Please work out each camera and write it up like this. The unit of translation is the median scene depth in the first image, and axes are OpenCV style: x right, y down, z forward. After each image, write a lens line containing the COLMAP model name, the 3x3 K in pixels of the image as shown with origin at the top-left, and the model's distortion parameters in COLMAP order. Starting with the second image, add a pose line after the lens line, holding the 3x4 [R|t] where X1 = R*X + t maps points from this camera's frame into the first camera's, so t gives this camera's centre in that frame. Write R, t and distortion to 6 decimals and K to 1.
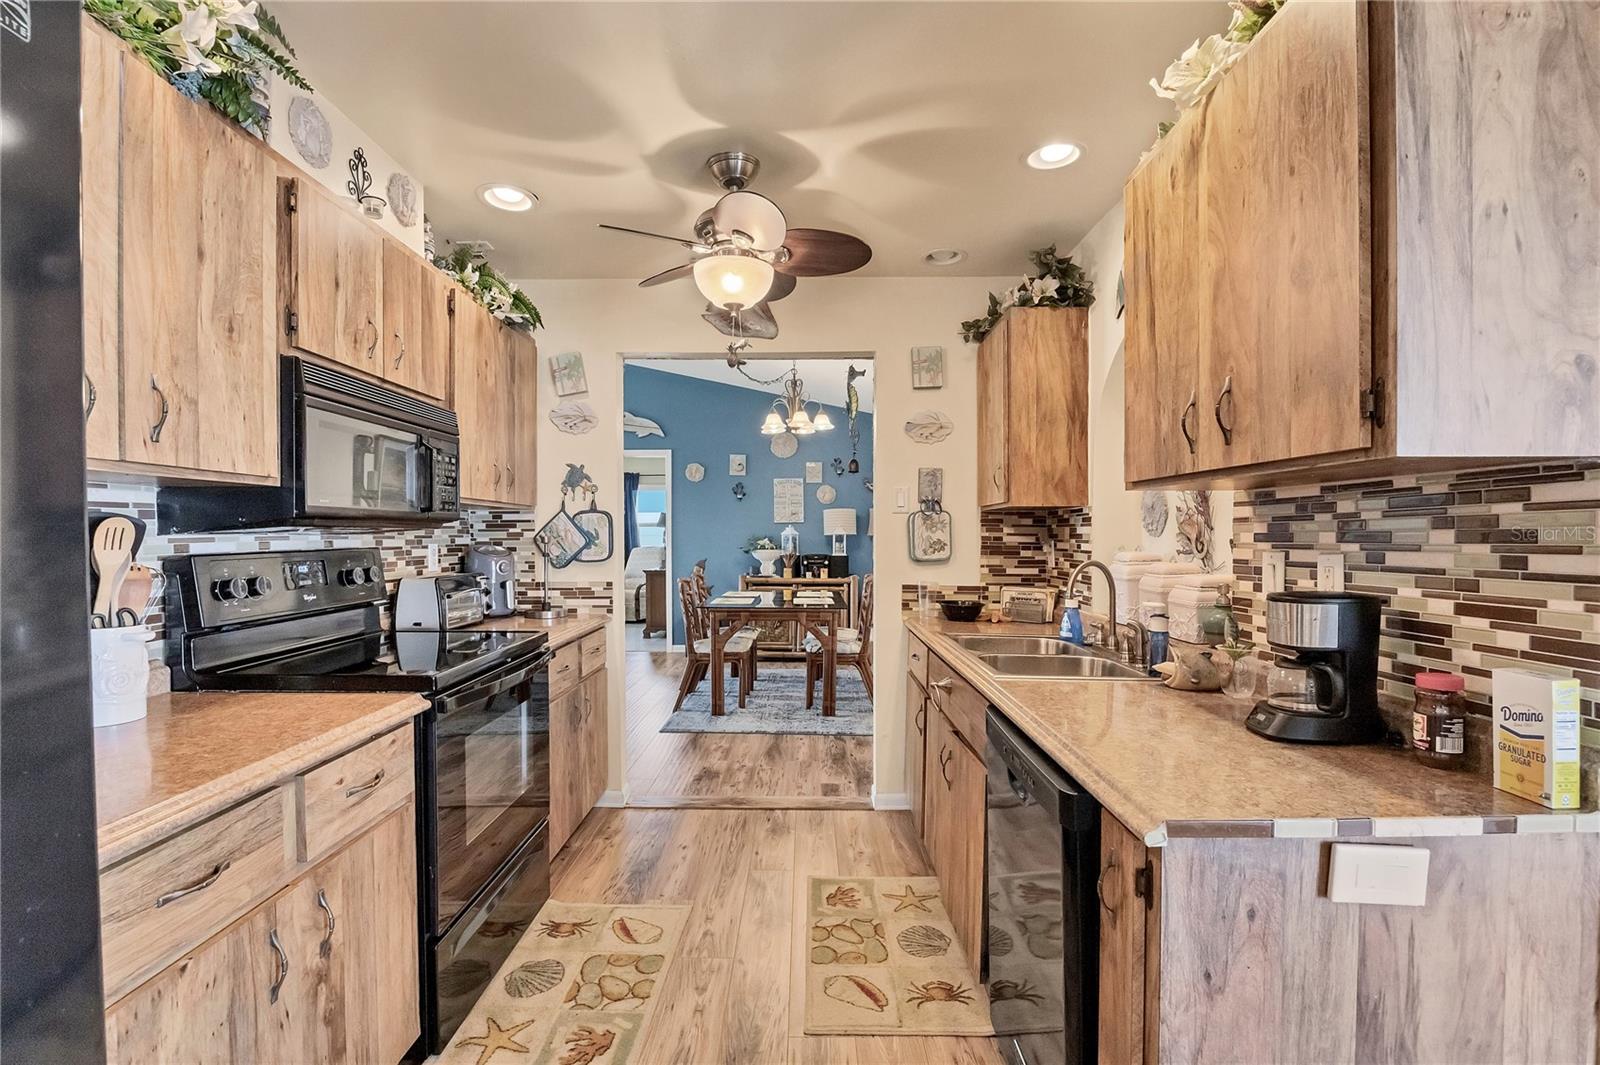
lens RADIAL K [[719.0, 0, 802.1], [0, 719.0, 544.5], [0, 0, 1]] dist [-0.017640, 0.002620]
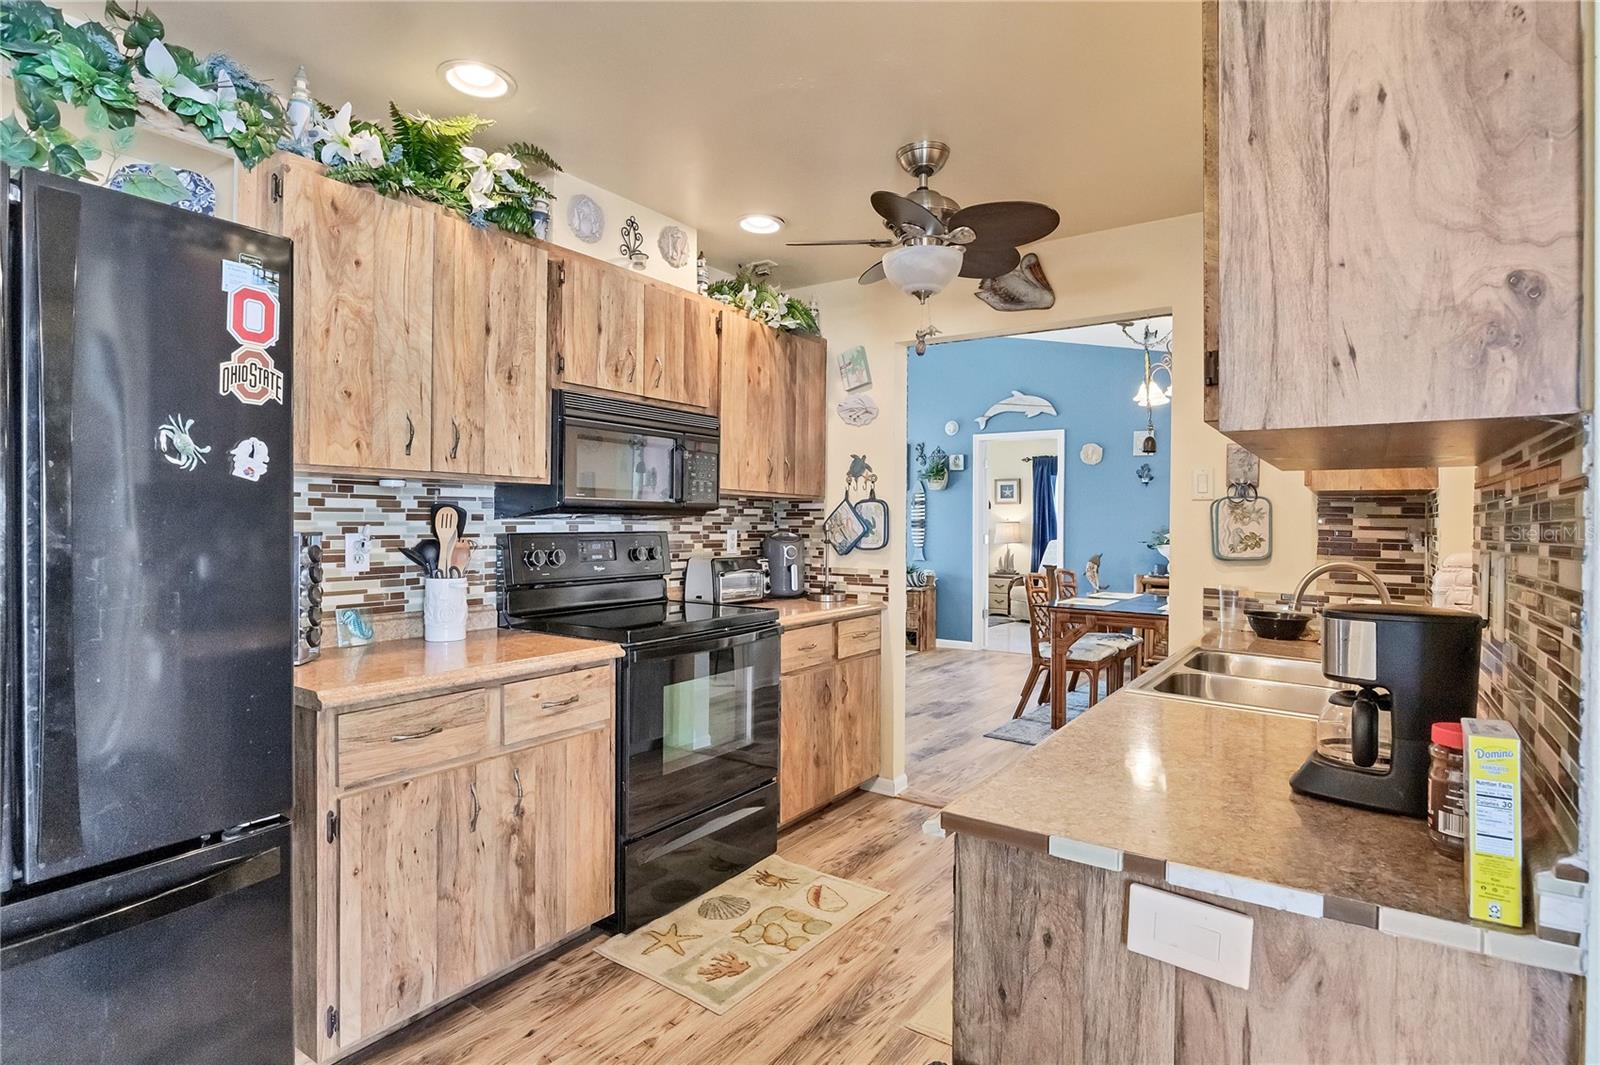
lens RADIAL K [[818.0, 0, 810.9], [0, 818.0, 523.8], [0, 0, 1]] dist [-0.005082, 0.001332]
pose [[0.829745, 0.009888, -0.558055, 0.421911], [-0.018558, 0.999779, -0.009879, 0.000655], [0.557834, 0.018553, 0.829745, -0.022268]]
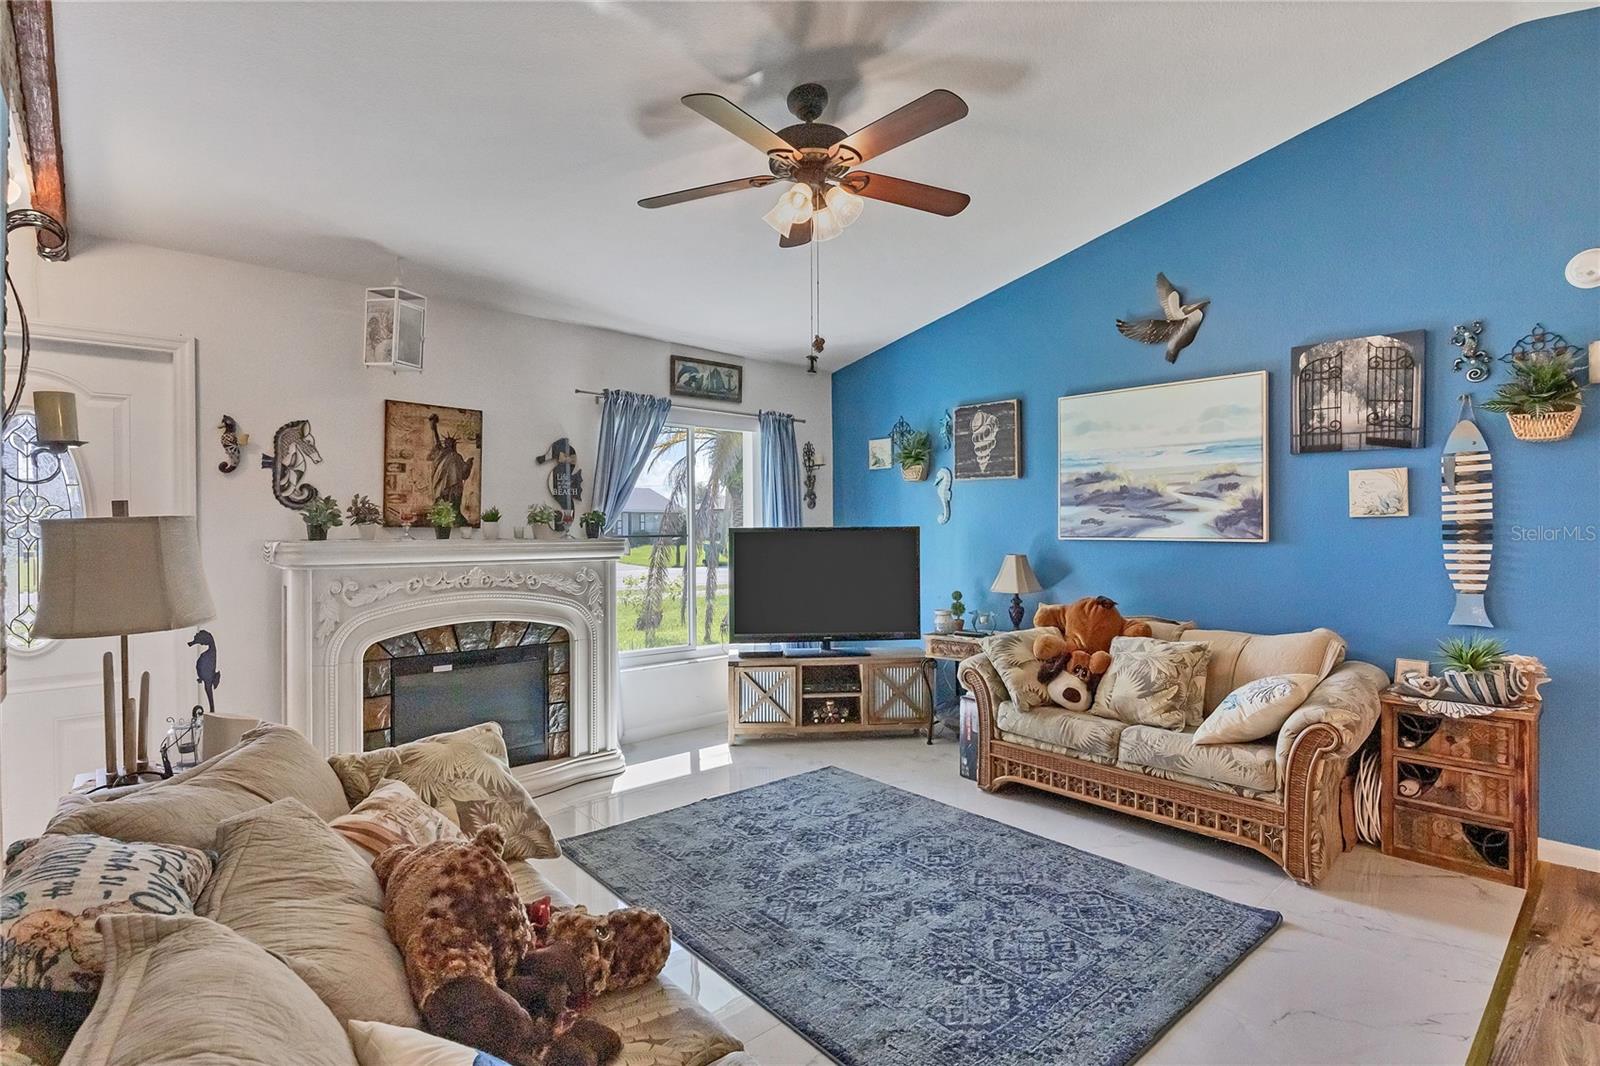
lens RADIAL K [[774.6, 0, 805.1], [0, 774.6, 532.4], [0, 0, 1]] dist [-0.007973, -0.000148]
pose [[0.659419, 0.008403, -0.751728, -1.053762], [-0.022129, 0.999721, -0.008237, -0.006816], [0.751450, 0.022067, 0.659421, 1.628306]]
